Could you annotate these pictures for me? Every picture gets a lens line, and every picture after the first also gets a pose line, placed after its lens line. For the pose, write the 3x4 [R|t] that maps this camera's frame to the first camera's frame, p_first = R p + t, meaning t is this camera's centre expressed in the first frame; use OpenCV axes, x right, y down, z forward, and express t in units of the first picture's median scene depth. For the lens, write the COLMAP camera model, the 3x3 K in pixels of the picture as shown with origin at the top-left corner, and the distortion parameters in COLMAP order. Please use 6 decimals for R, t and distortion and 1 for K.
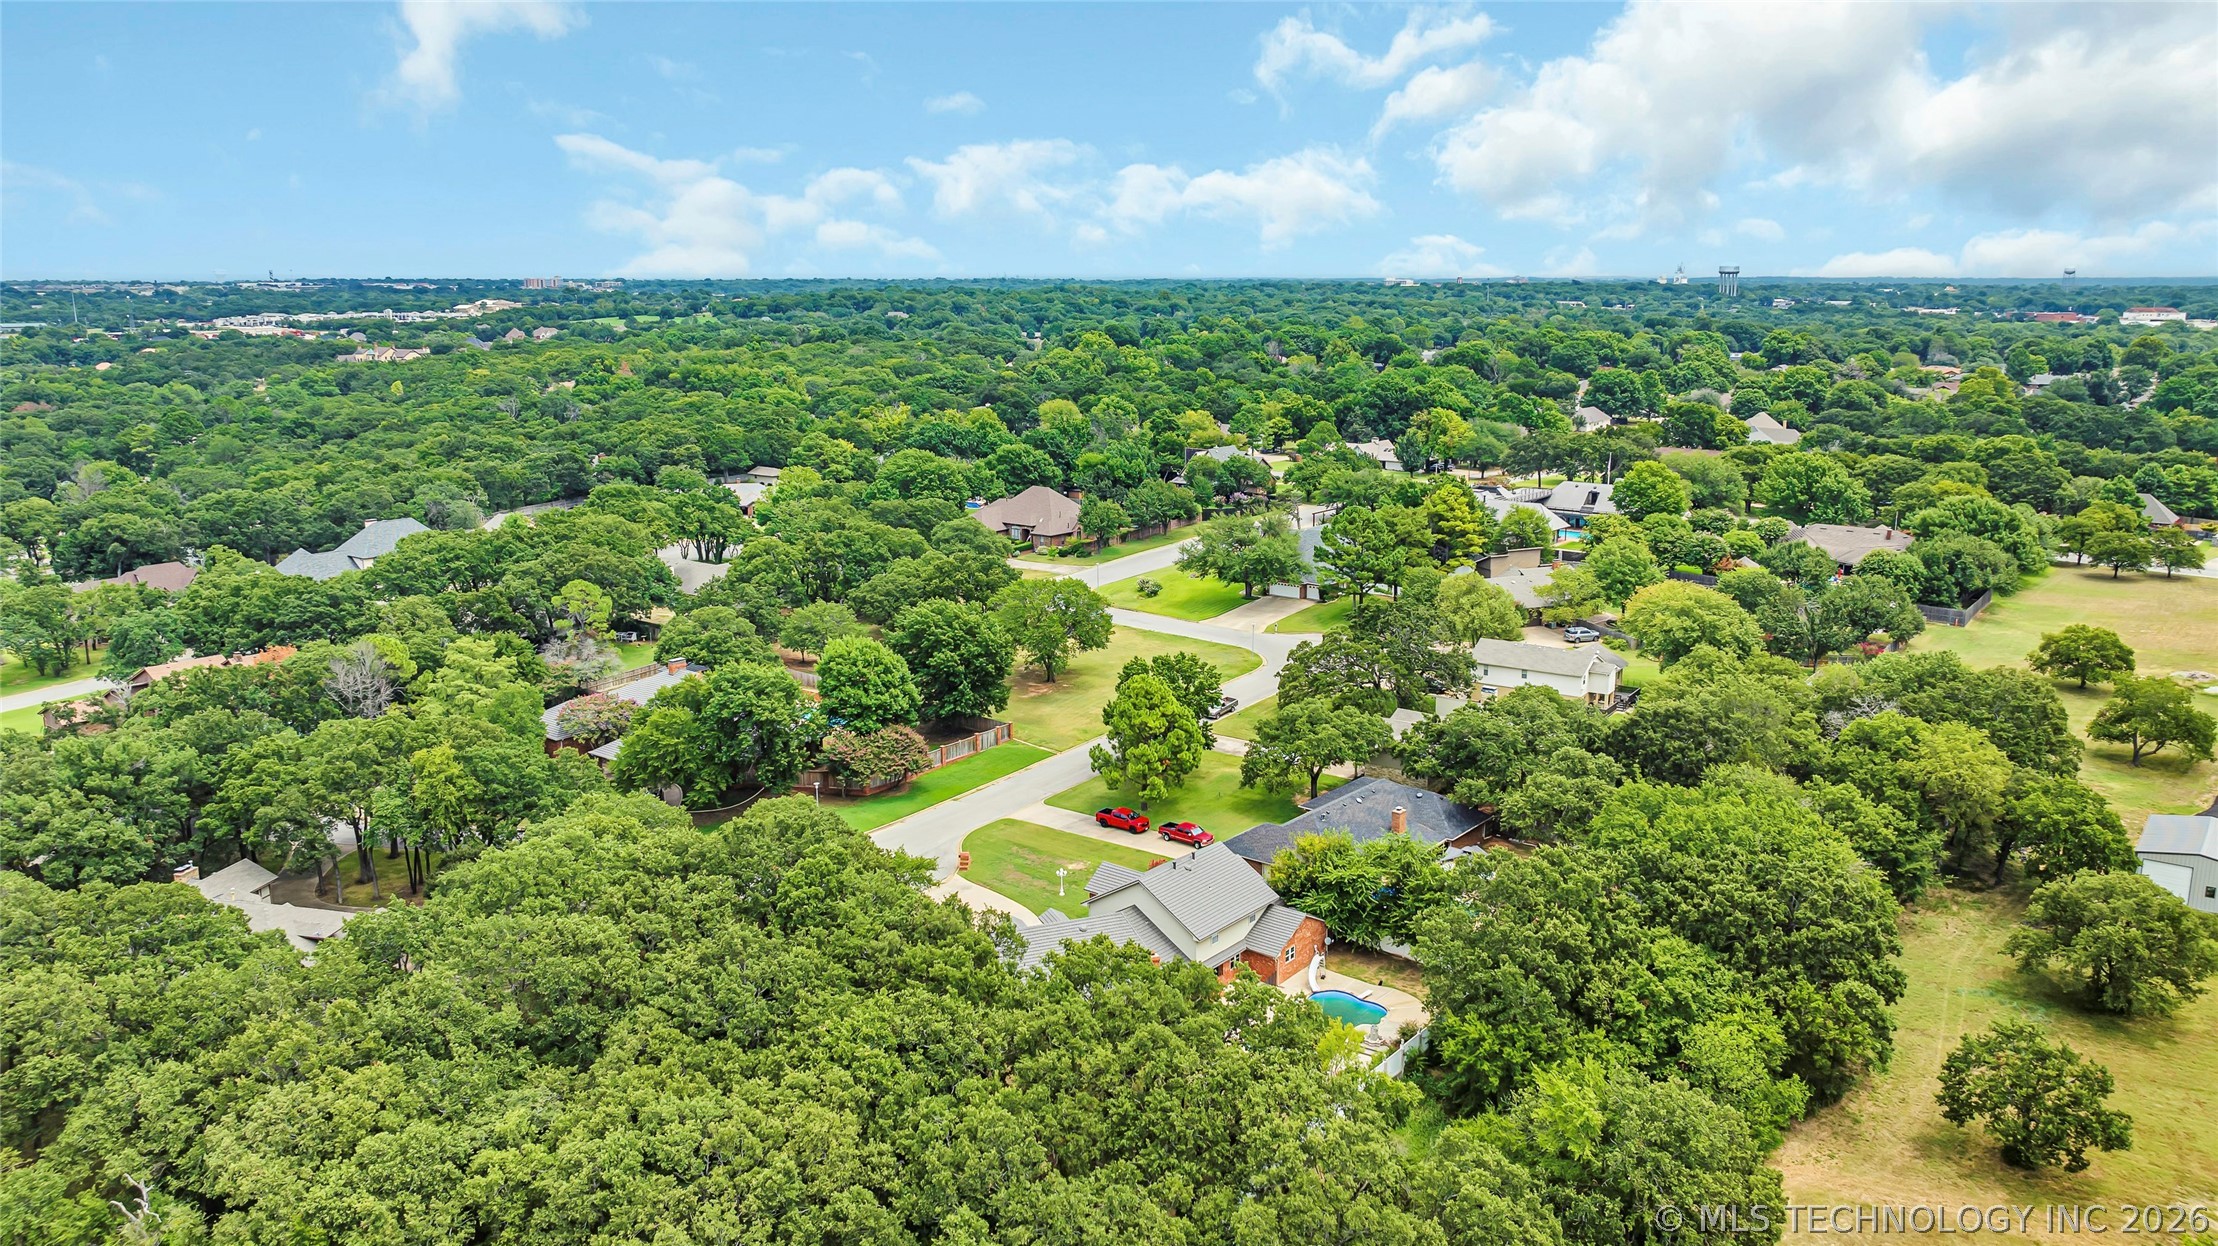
lens RADIAL K [[1582.5, 0, 1109.0], [0, 1582.5, 623.0], [0, 0, 1]] dist [-0.022310, -0.001181]
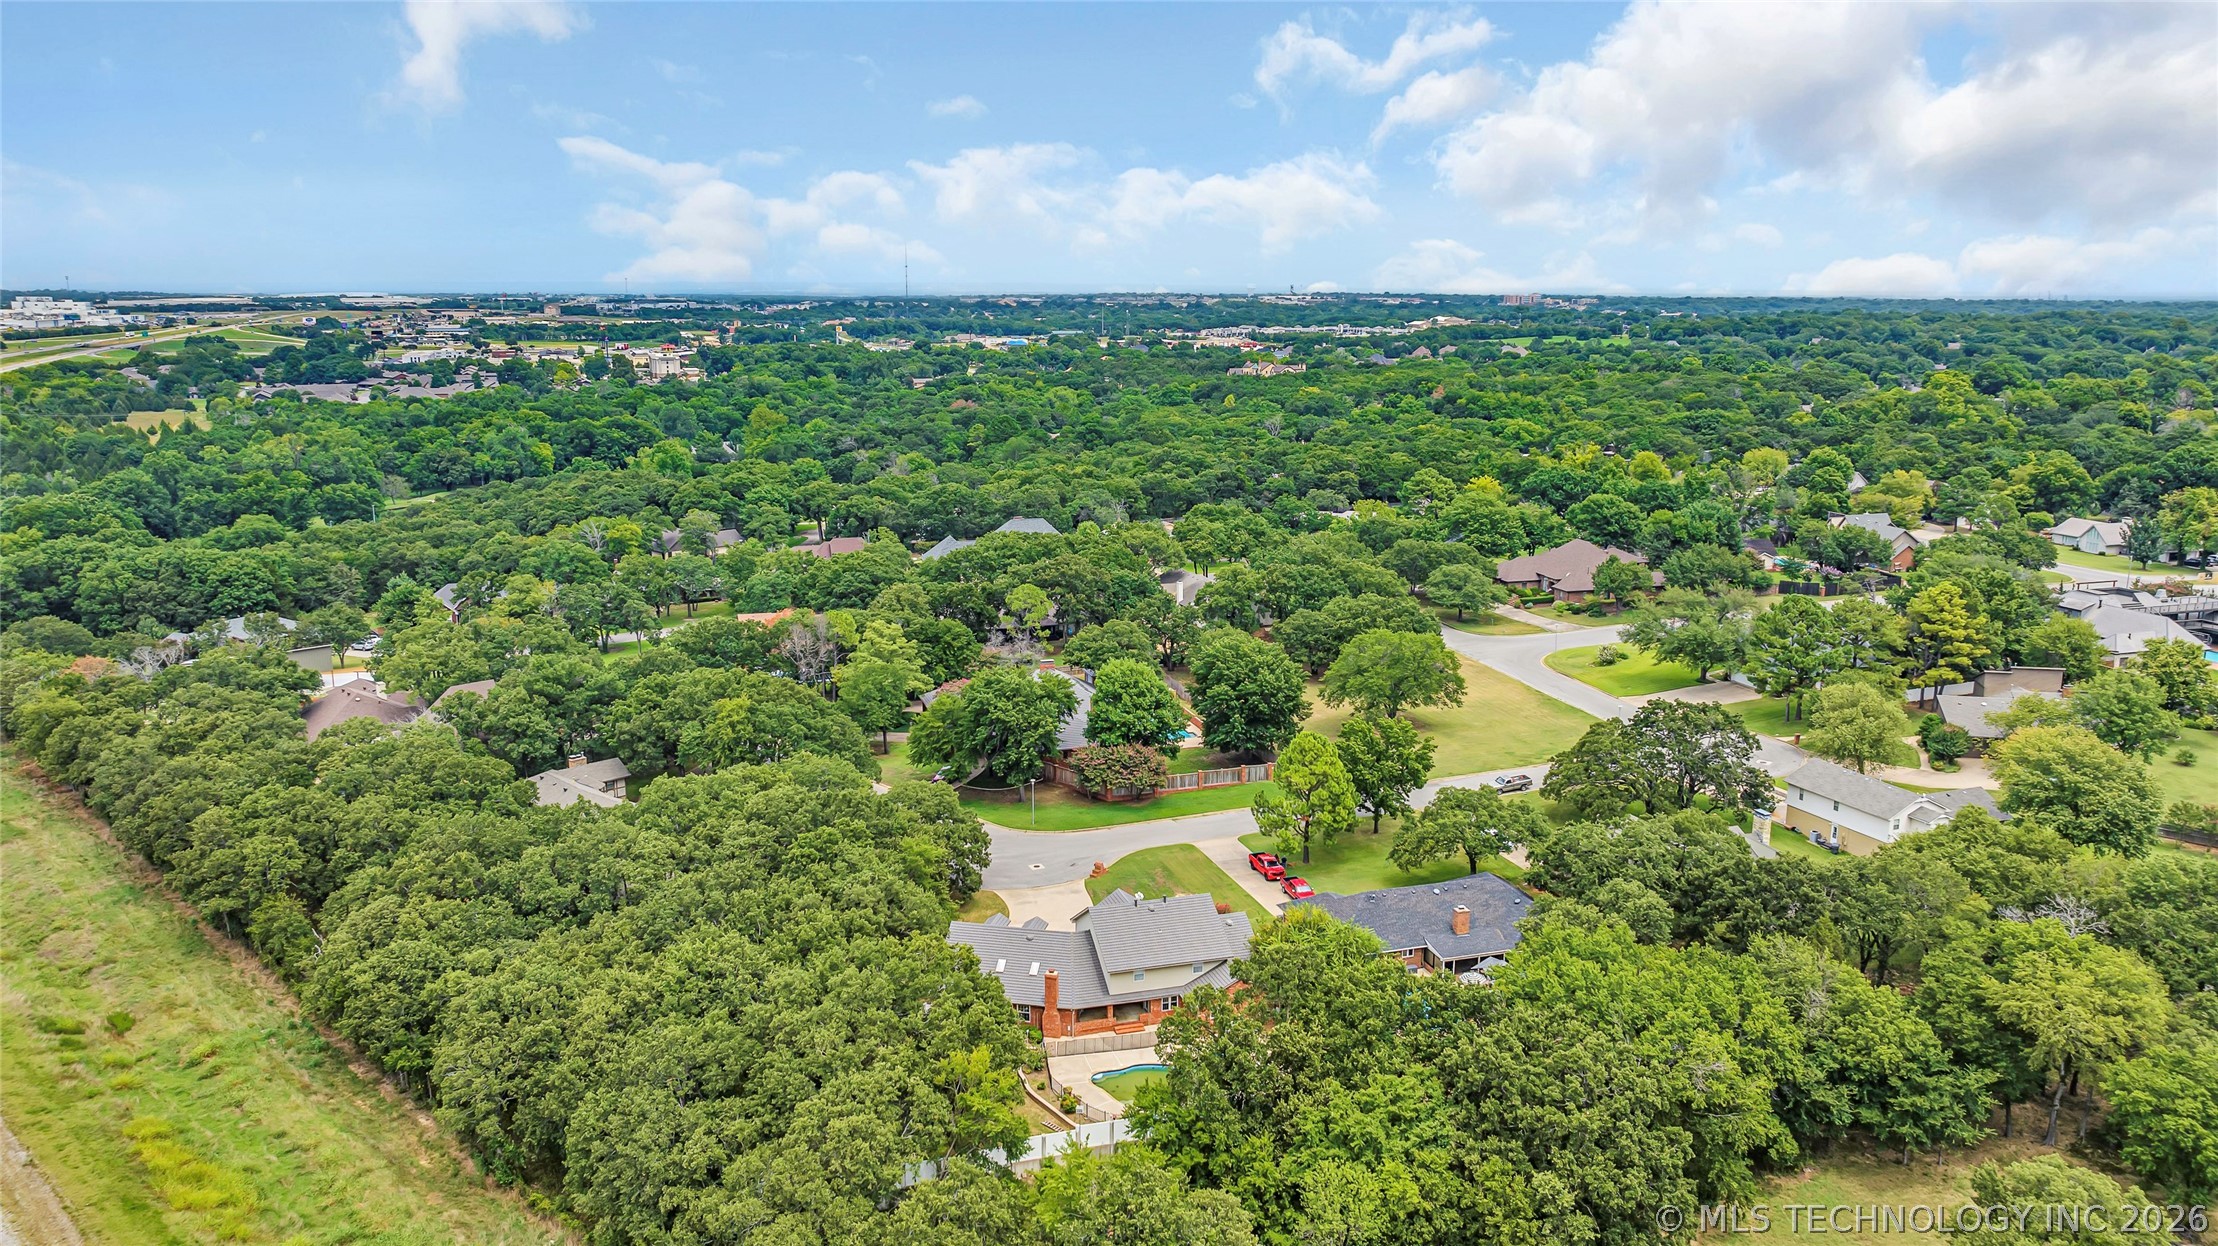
lens RADIAL K [[1582.5, 0, 1109.0], [0, 1582.5, 623.0], [0, 0, 1]] dist [-0.022310, -0.001181]
pose [[0.823109, 0.118984, -0.555278, 0.309900], [-0.123743, 0.991887, 0.029111, -0.033313], [0.554237, 0.044750, 0.831155, 0.043984]]
